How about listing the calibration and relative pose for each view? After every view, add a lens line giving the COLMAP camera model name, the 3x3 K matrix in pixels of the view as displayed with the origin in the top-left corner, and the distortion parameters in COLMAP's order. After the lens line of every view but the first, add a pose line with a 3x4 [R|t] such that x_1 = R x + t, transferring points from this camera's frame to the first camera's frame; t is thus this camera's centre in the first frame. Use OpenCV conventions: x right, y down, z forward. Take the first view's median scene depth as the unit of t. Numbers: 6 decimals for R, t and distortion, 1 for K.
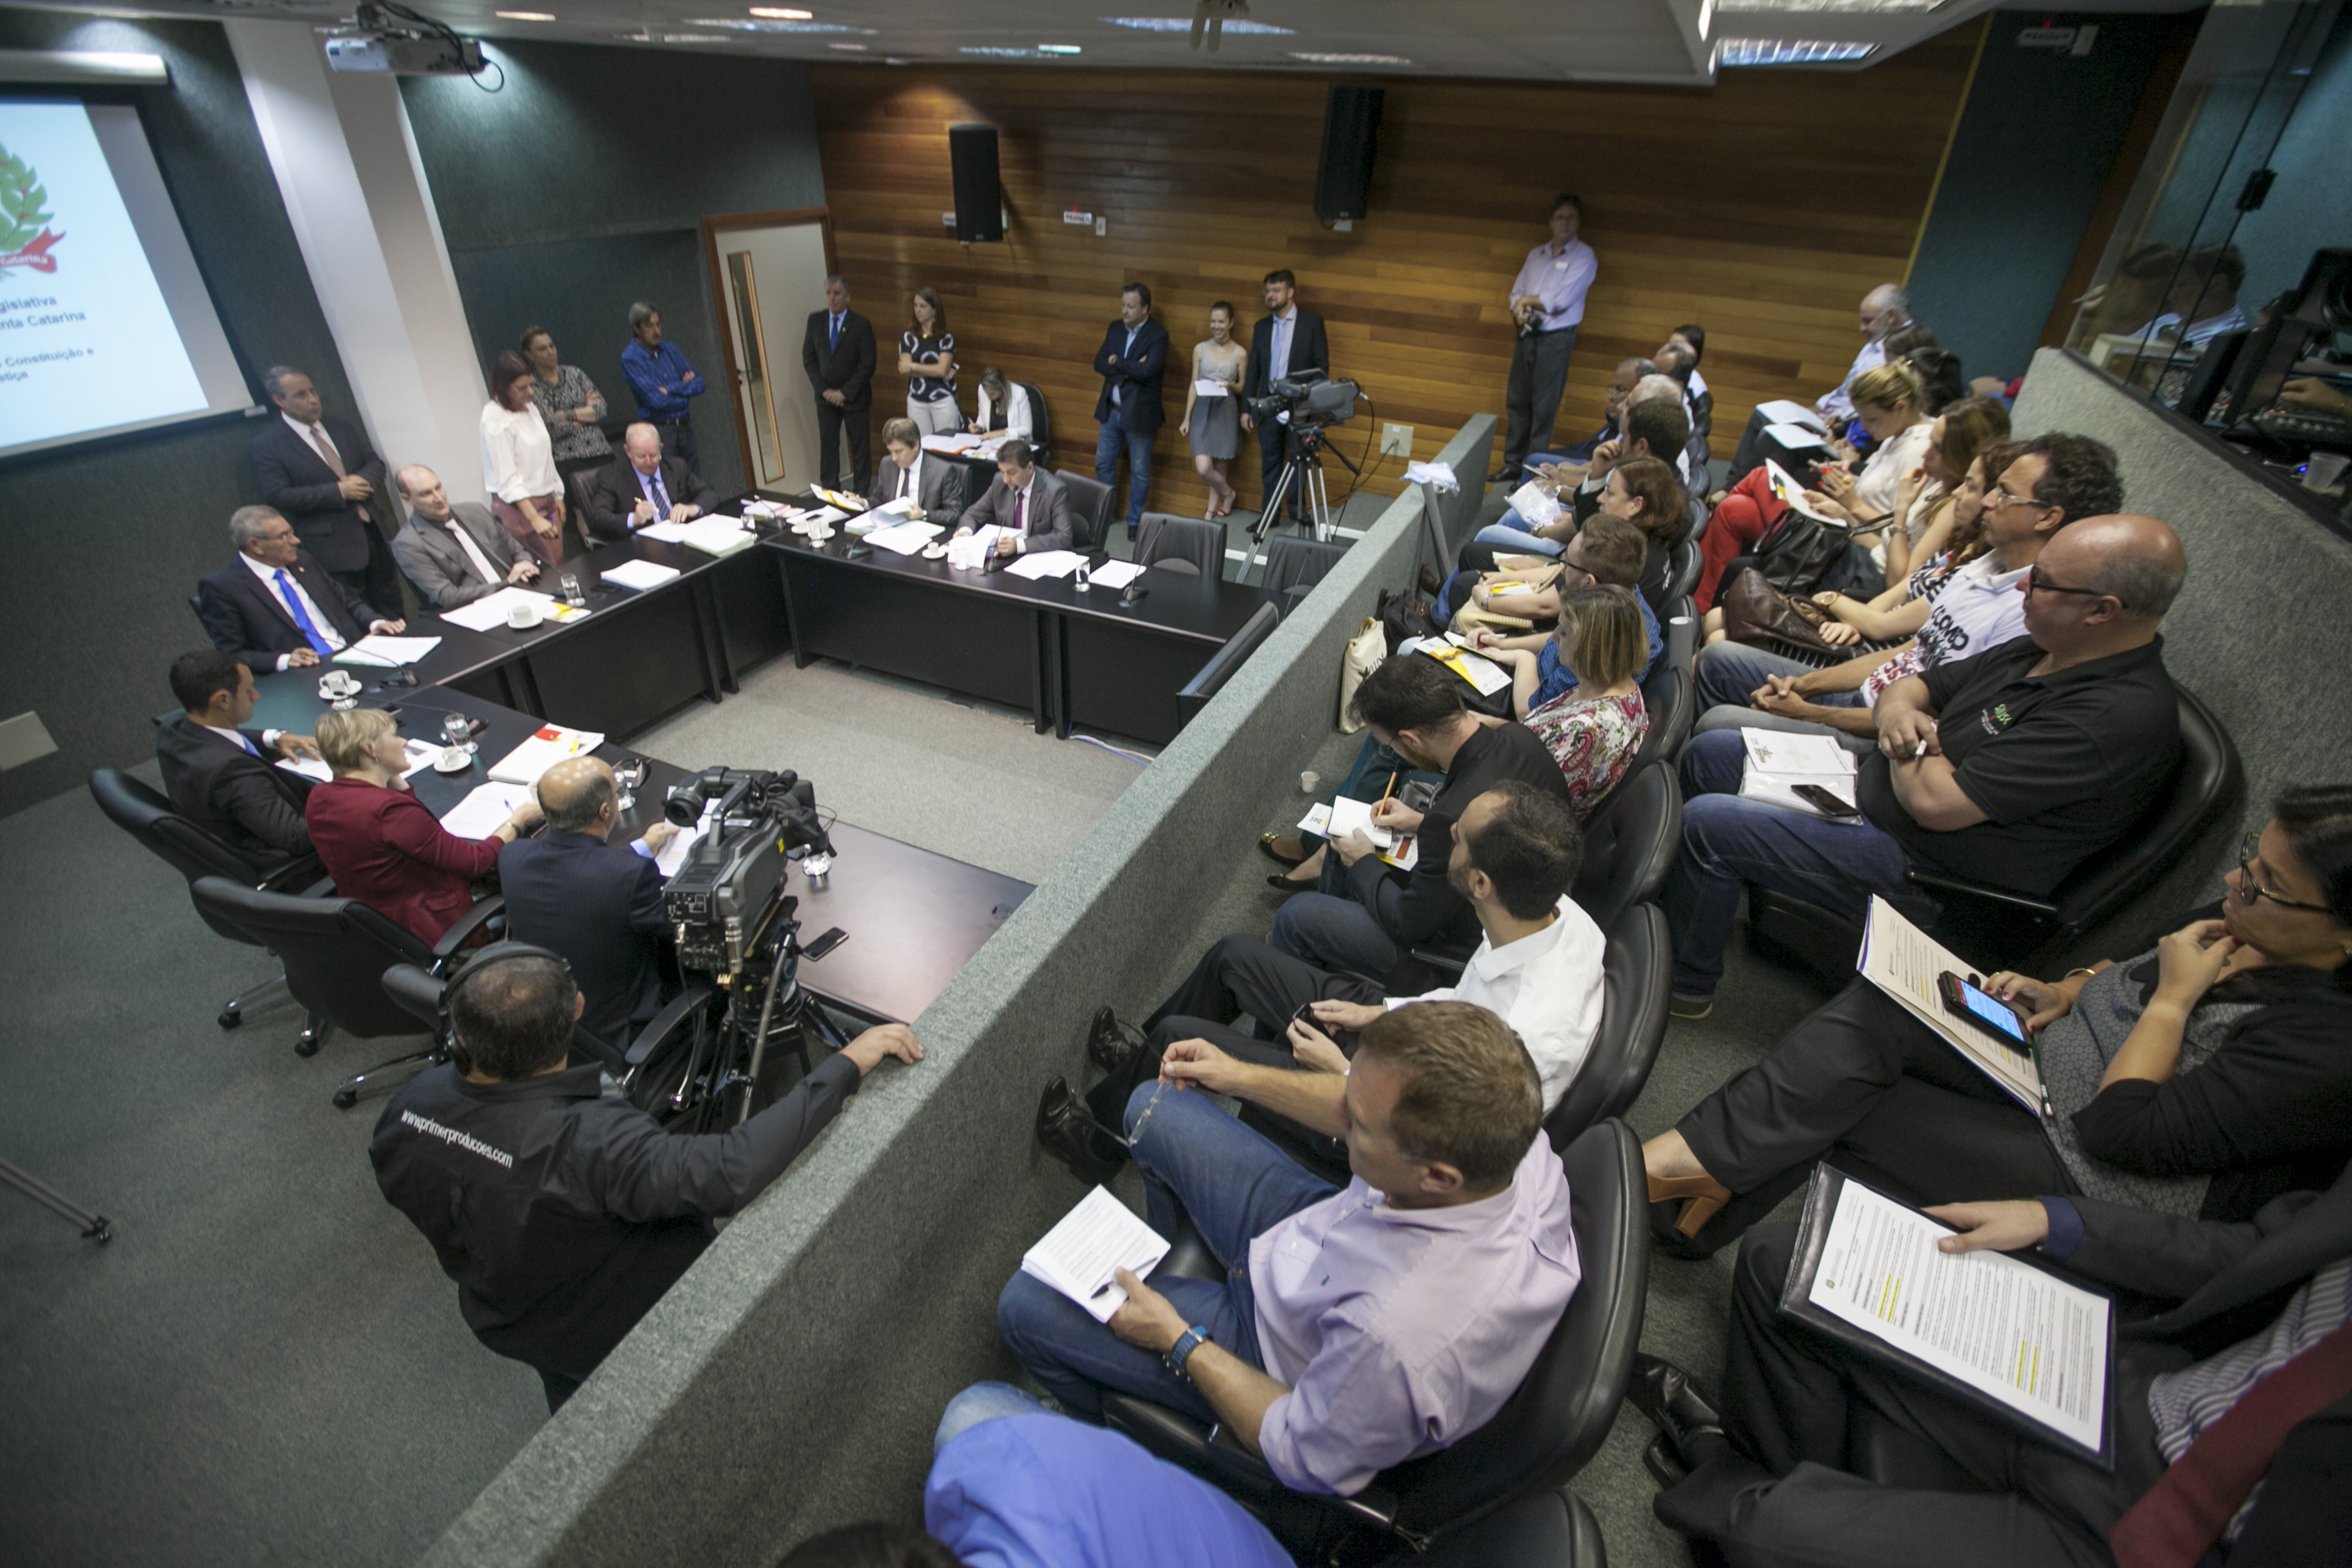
lens RADIAL K [[1069.4, 0, 1164.3], [0, 1069.4, 778.9], [0, 0, 1]] dist [-0.041929, 0.011145]
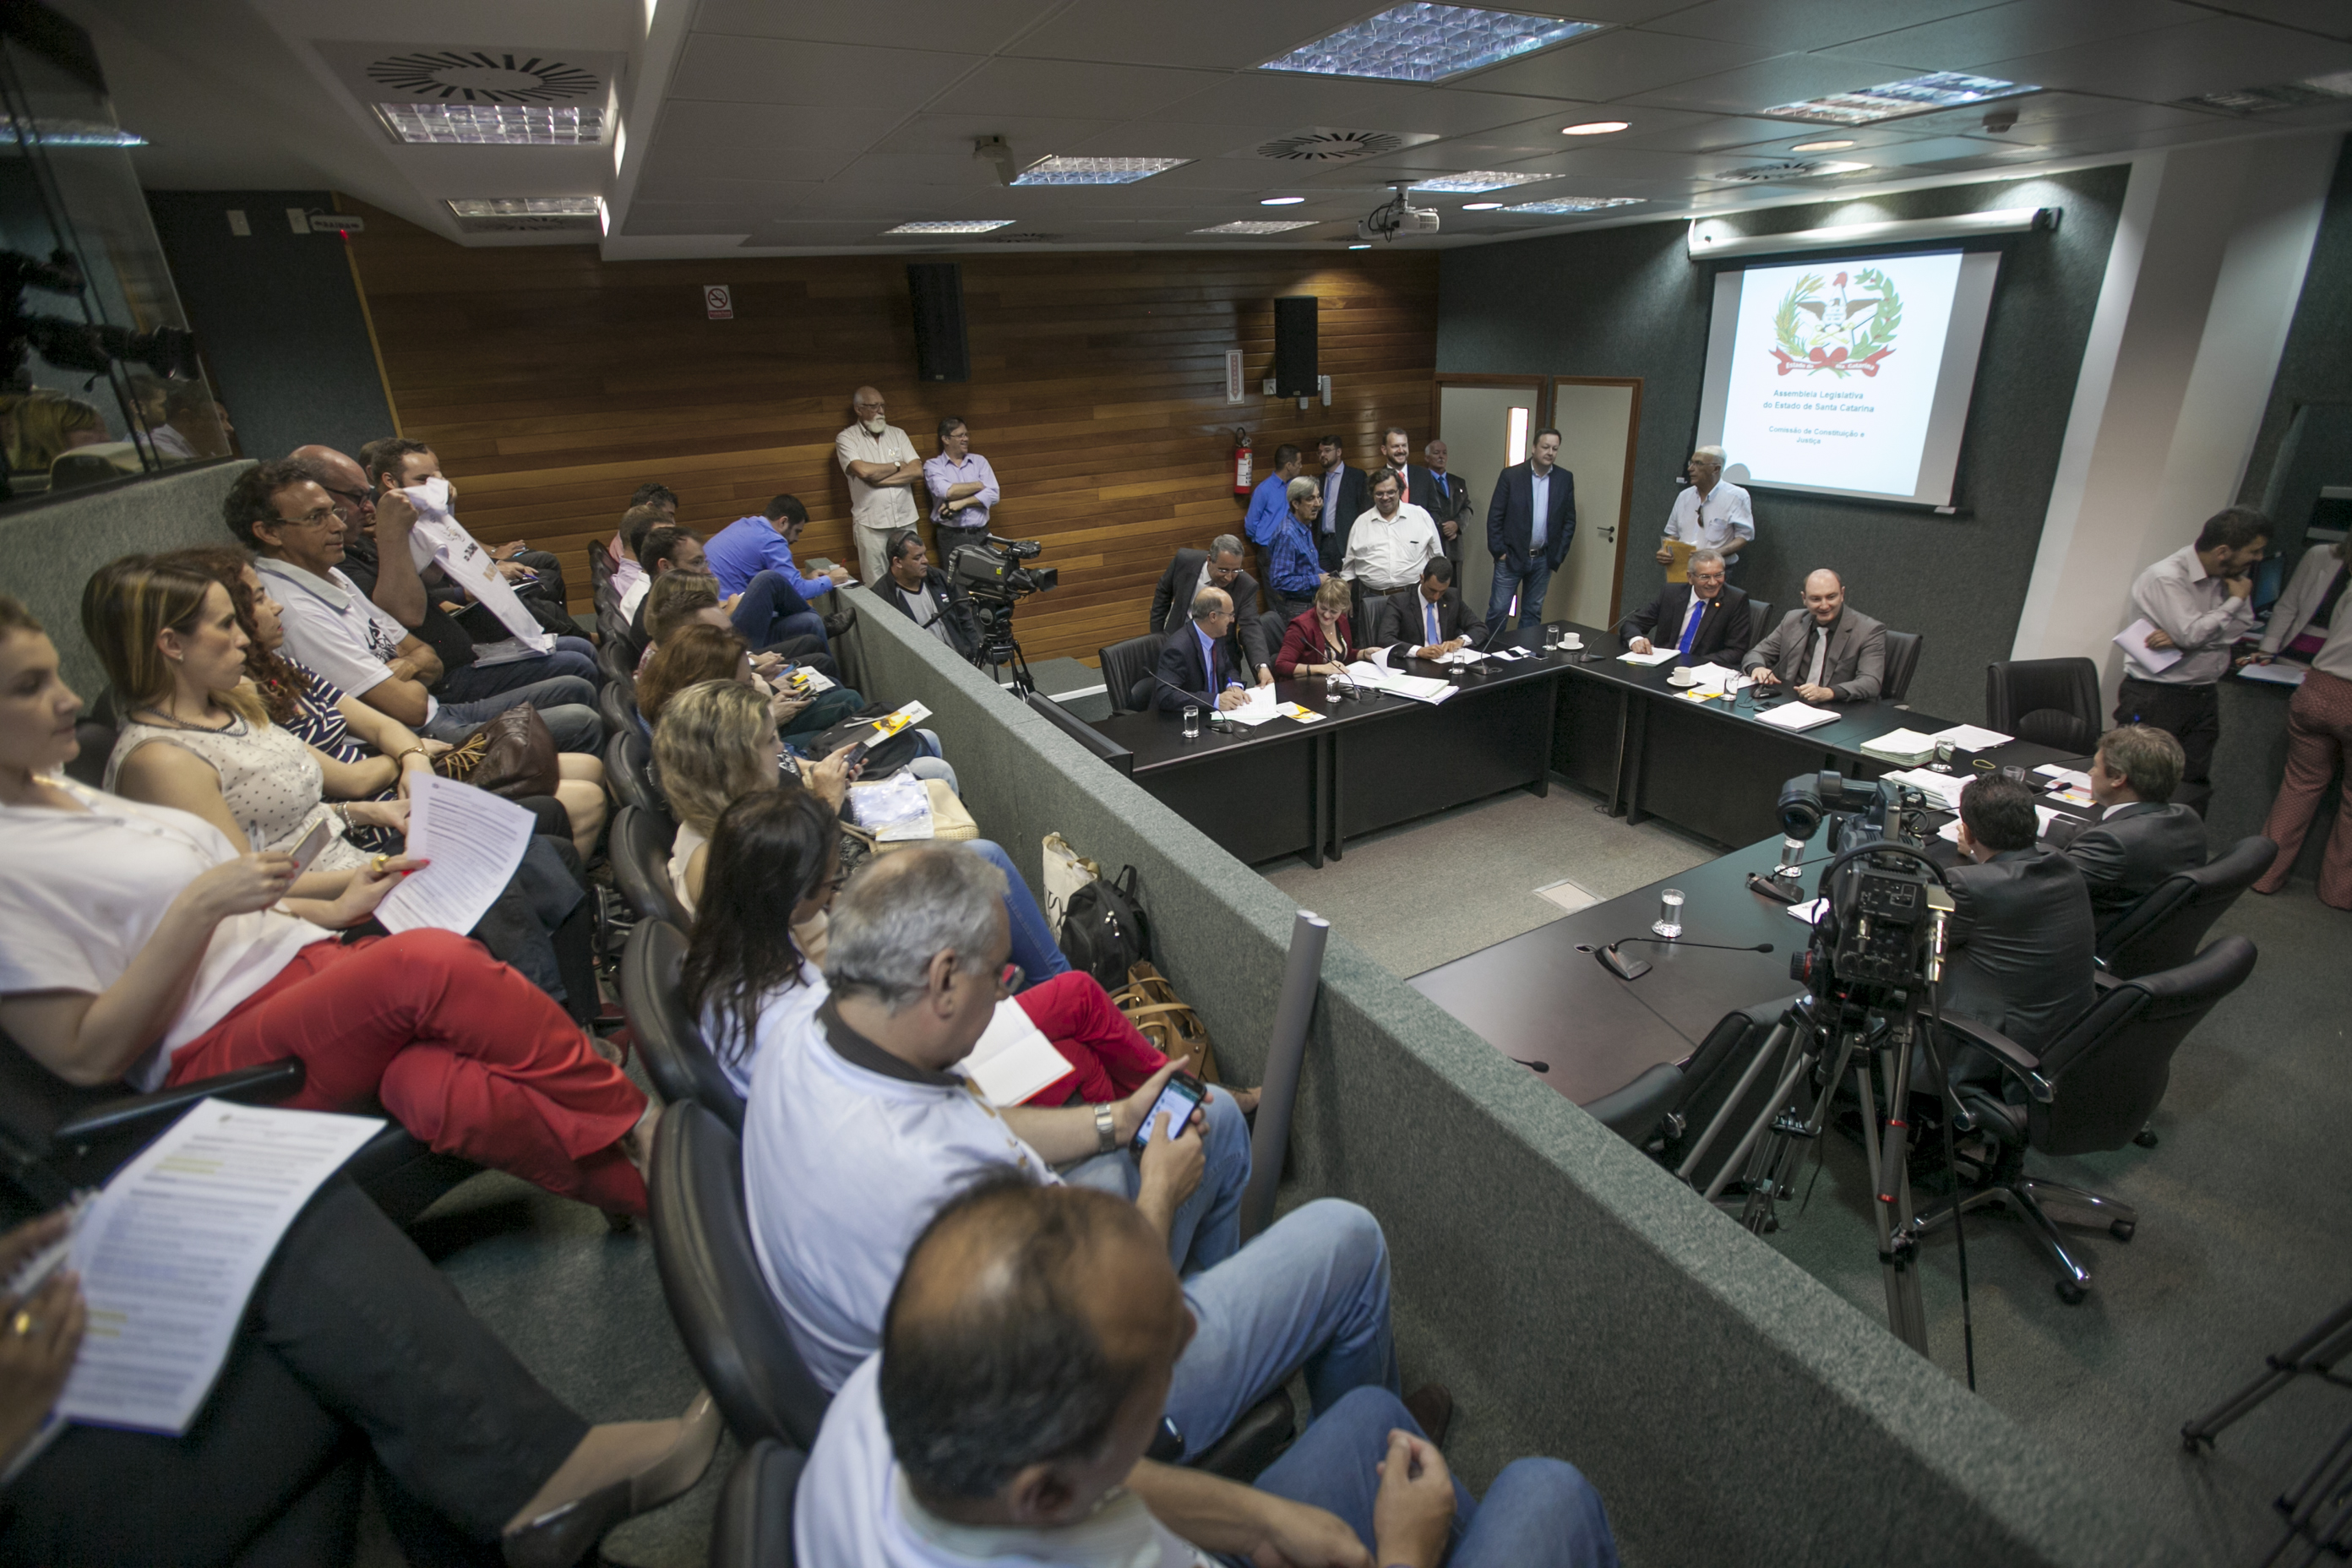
lens RADIAL K [[1069.4, 0, 1187.5], [0, 1069.4, 777.3], [0, 0, 1]] dist [-0.041929, 0.011145]
pose [[-0.595072, 0.303503, -0.744160, 0.580469], [-0.405279, 0.686267, 0.603976, -0.558792], [0.694001, 0.661002, -0.285375, 1.046039]]
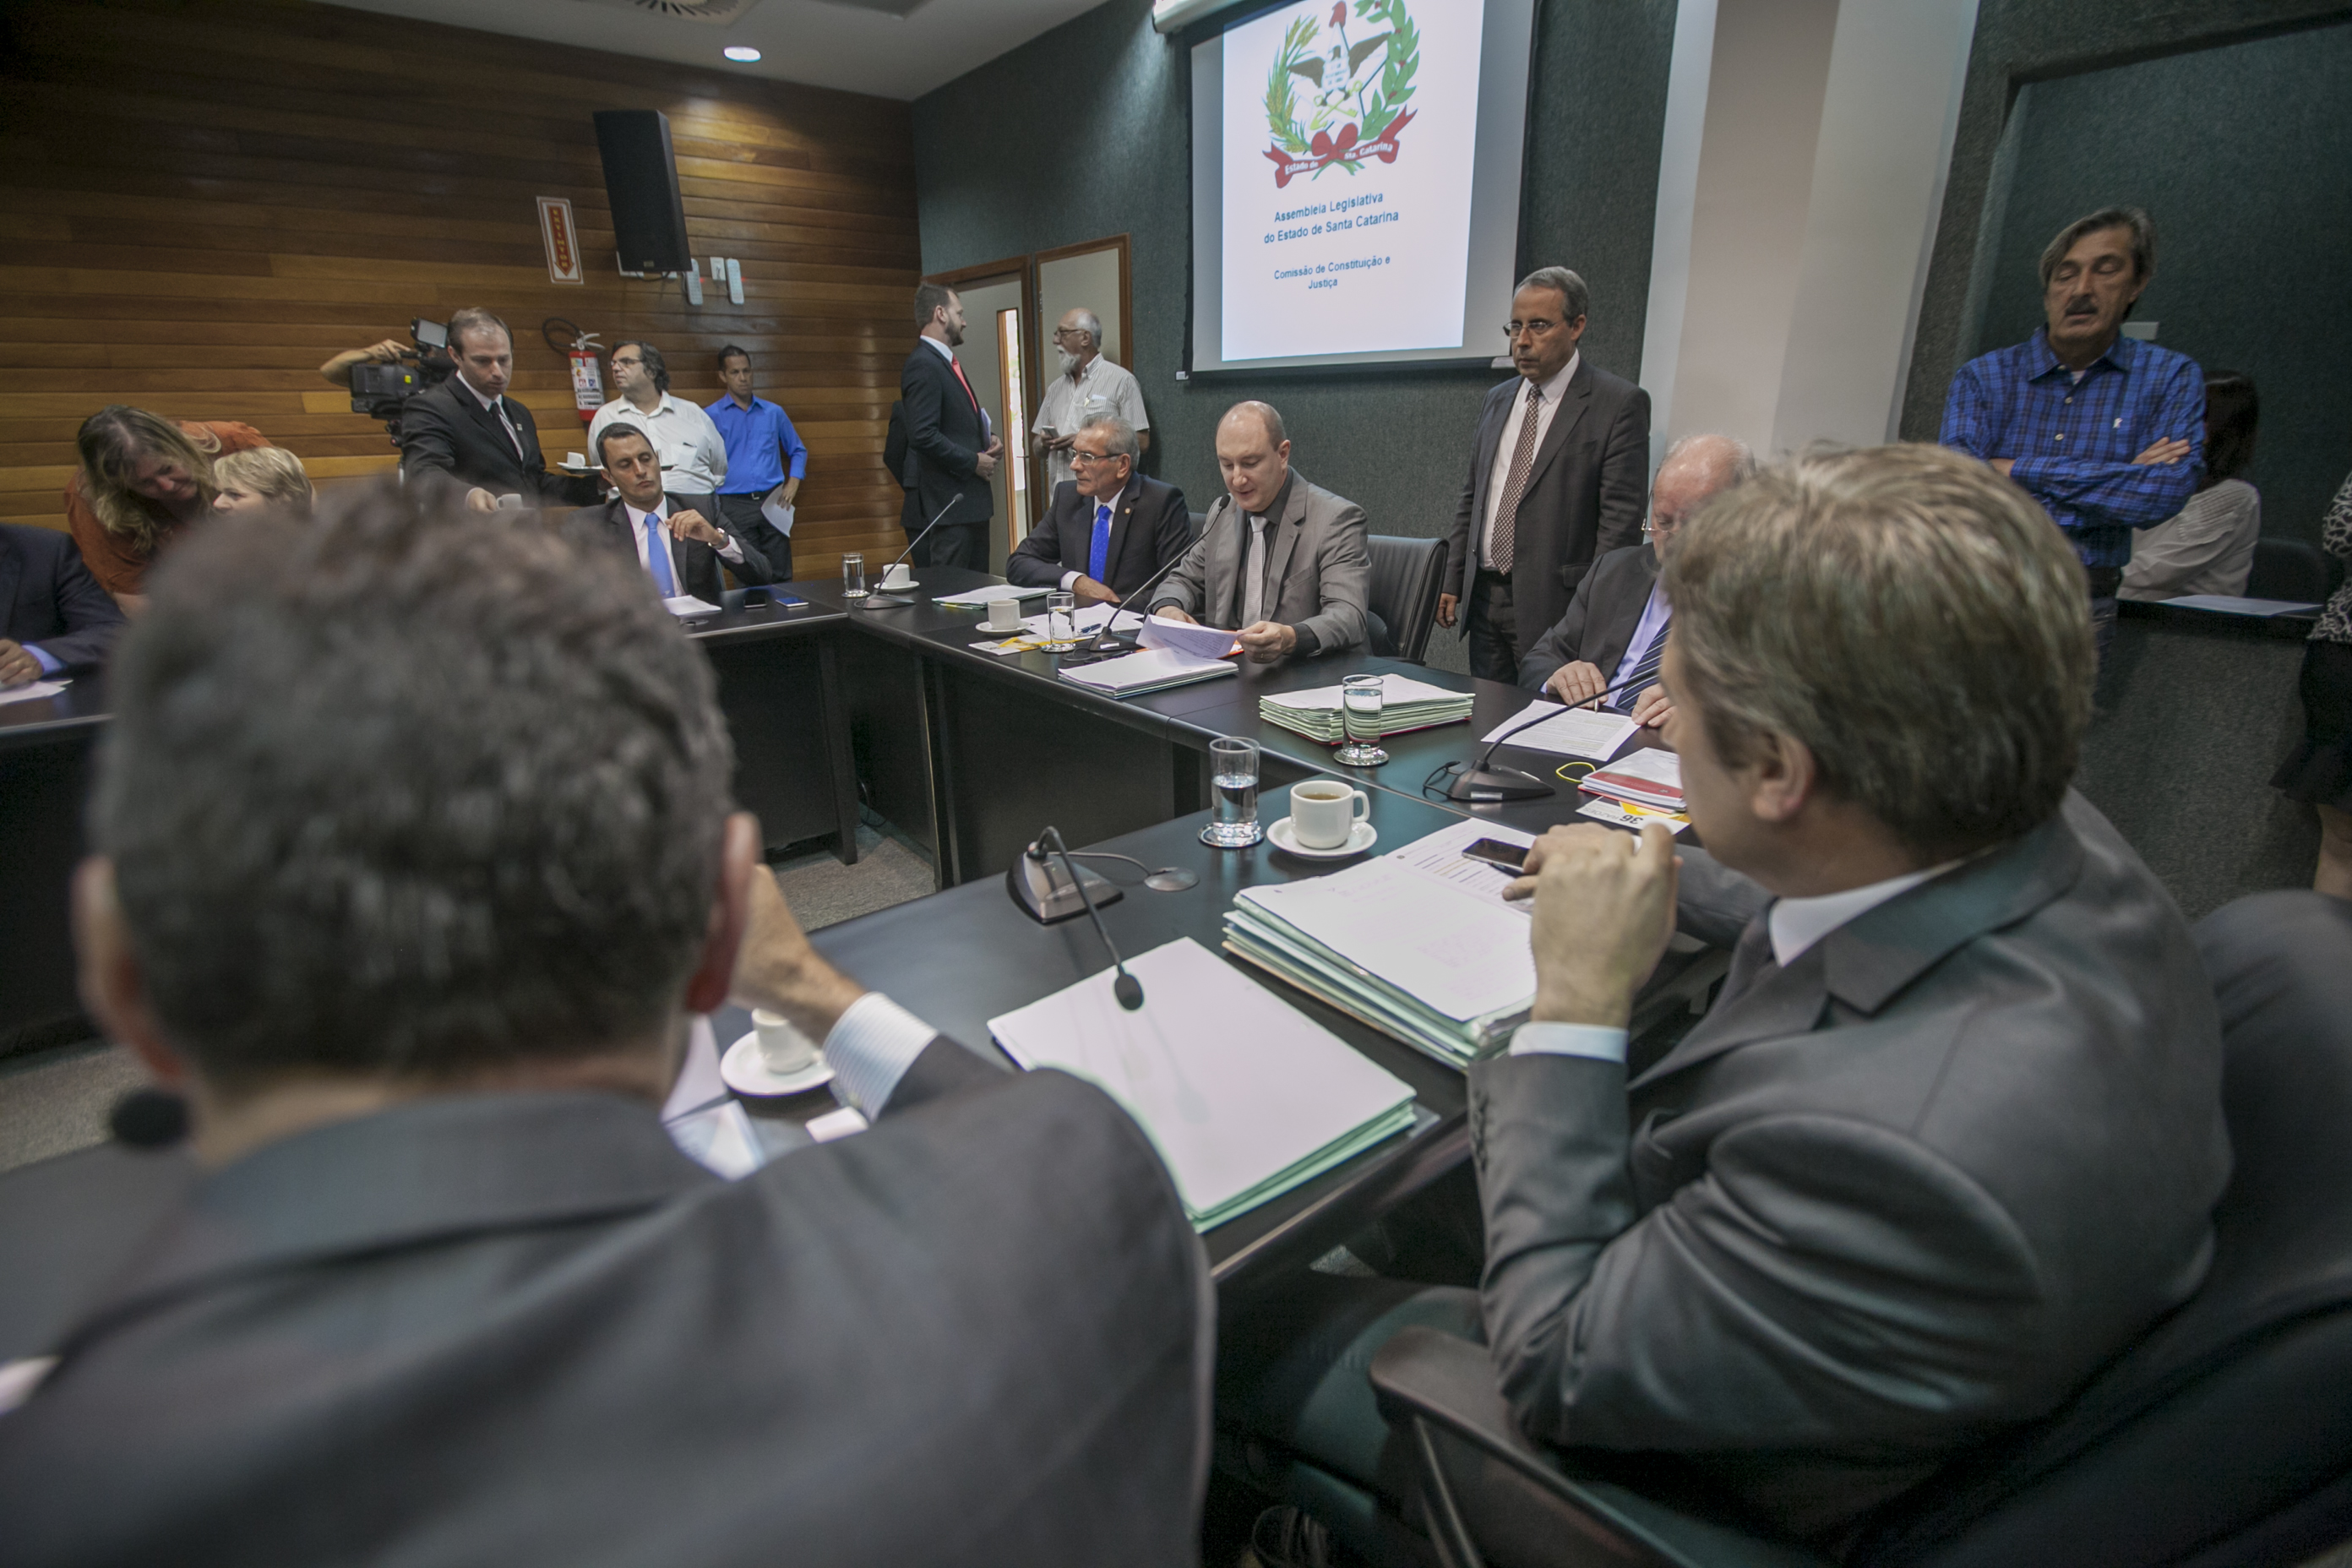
lens RADIAL K [[1069.4, 0, 1190.6], [0, 1069.4, 779.0], [0, 0, 1]] dist [-0.041929, 0.011145]
pose [[-0.431290, 0.269166, -0.861126, -0.135598], [-0.484341, 0.736189, 0.472694, -0.421166], [0.761185, 0.620947, -0.187143, 1.261139]]
